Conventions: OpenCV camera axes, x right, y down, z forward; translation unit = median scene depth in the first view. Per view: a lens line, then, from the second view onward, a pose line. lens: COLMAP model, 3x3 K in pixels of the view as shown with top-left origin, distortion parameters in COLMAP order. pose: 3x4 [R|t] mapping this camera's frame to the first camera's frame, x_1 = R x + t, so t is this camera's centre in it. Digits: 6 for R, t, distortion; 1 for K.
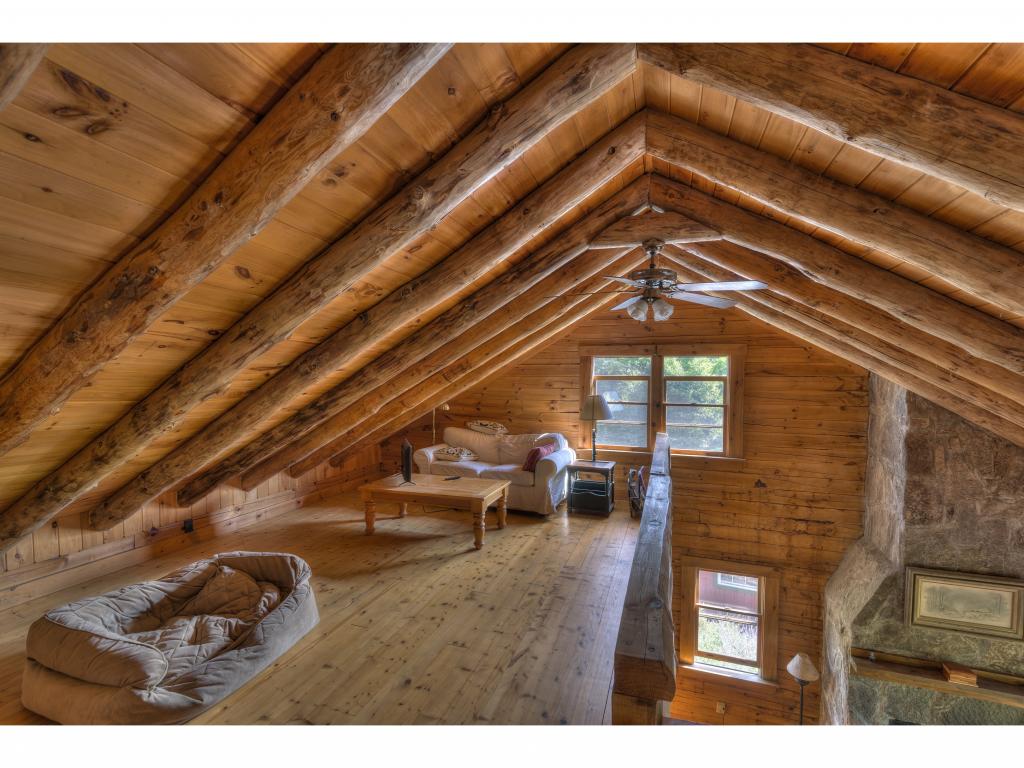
lens RADIAL K [[454.3, 0, 512.1], [0, 454.3, 387.6], [0, 0, 1]] dist [0.021172, -0.015782]
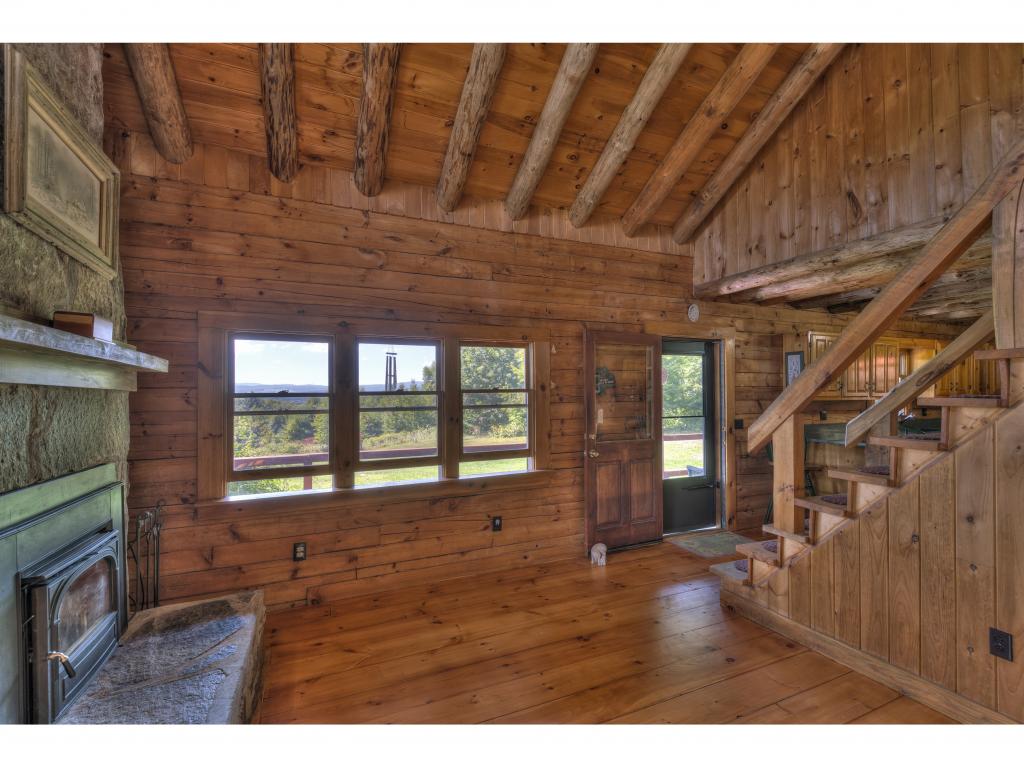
lens RADIAL K [[454.3, 0, 512.1], [0, 454.3, 387.1], [0, 0, 1]] dist [0.021172, -0.015782]
pose [[-0.678235, 0.006162, 0.734819, 0.286509], [0.016569, 0.999839, 0.006910, 0.559145], [-0.734658, 0.016862, -0.678228, 0.806556]]
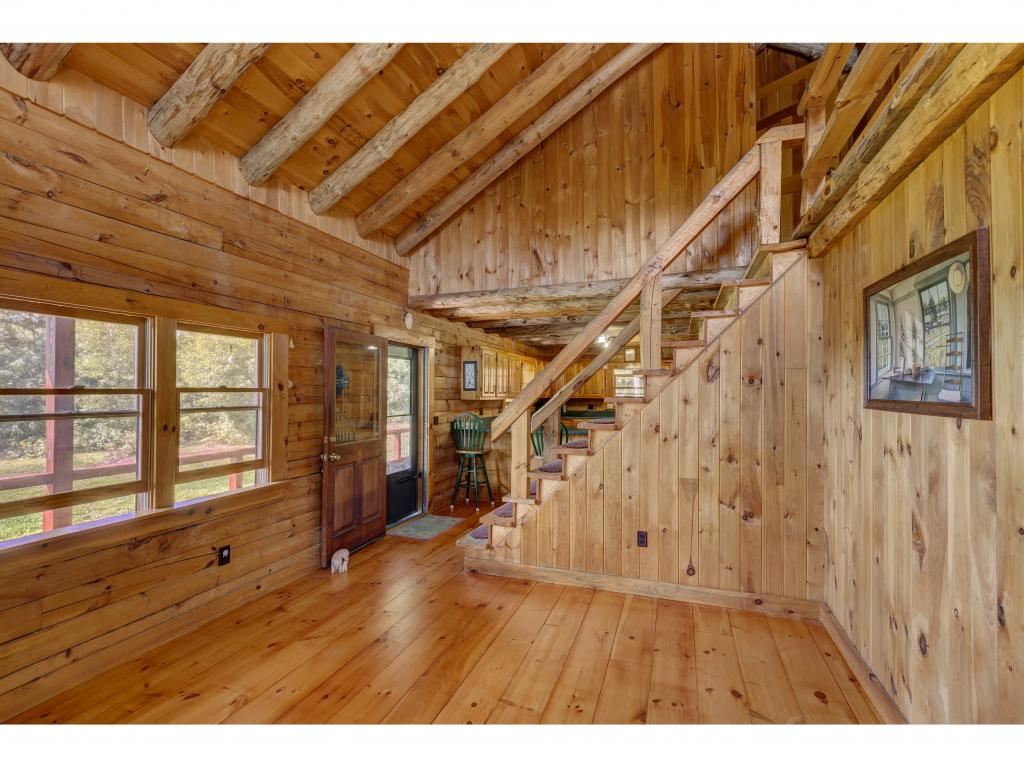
lens RADIAL K [[454.3, 0, 512.1], [0, 454.3, 387.1], [0, 0, 1]] dist [0.021172, -0.015782]
pose [[-0.999832, -0.008936, 0.016008, 0.490984], [-0.008794, 0.999921, 0.008938, 0.557600], [-0.016086, 0.008796, -0.999832, 0.931069]]
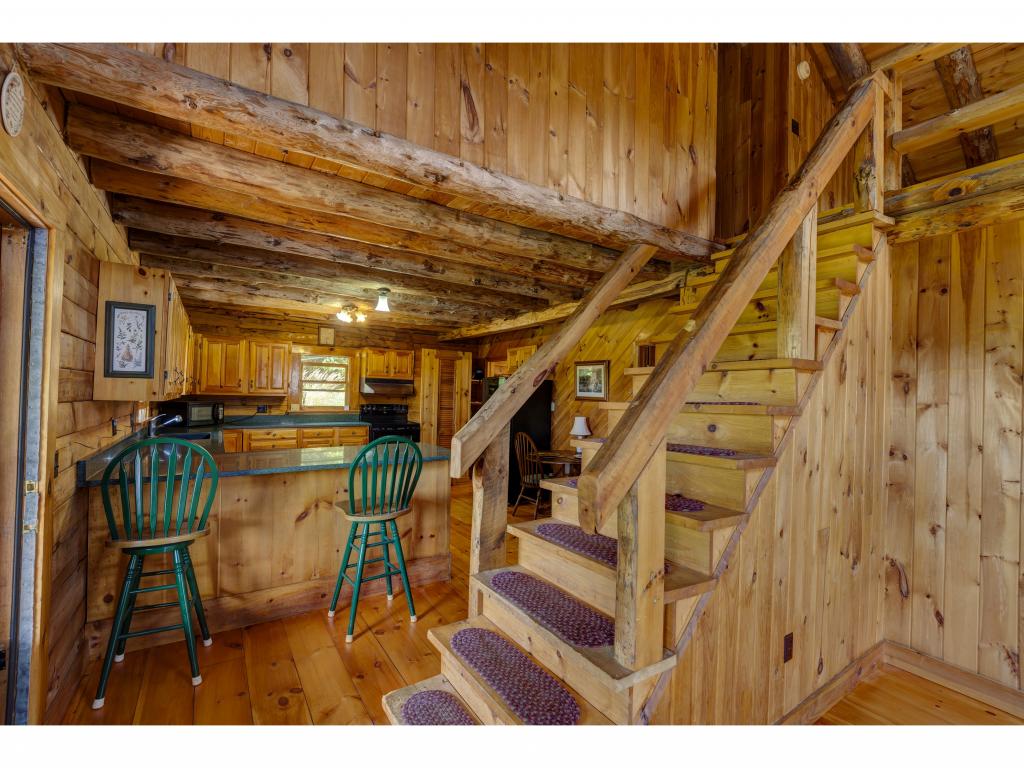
lens RADIAL K [[454.3, 0, 512.1], [0, 454.3, 387.6], [0, 0, 1]] dist [0.021172, -0.015782]
pose [[-0.609883, -0.033725, -0.791774, 0.801704], [-0.044730, 0.998966, -0.008096, 0.578007], [0.791228, 0.030478, -0.610761, 0.239407]]
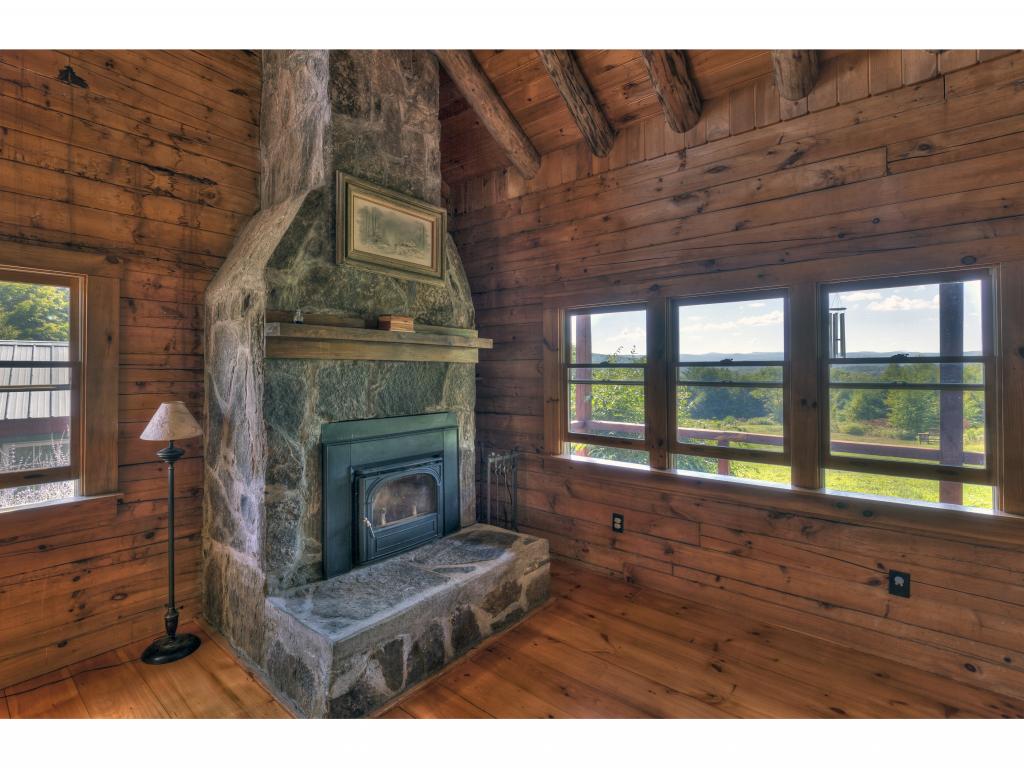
lens RADIAL K [[481.5, 0, 484.2], [0, 481.5, 362.5], [0, 0, 1]] dist [0.026809, -0.020111]
pose [[0.371906, -0.003600, 0.928263, 0.262459], [0.027581, 0.999594, -0.007174, 0.565644], [-0.927861, 0.028270, 0.371854, 0.476397]]
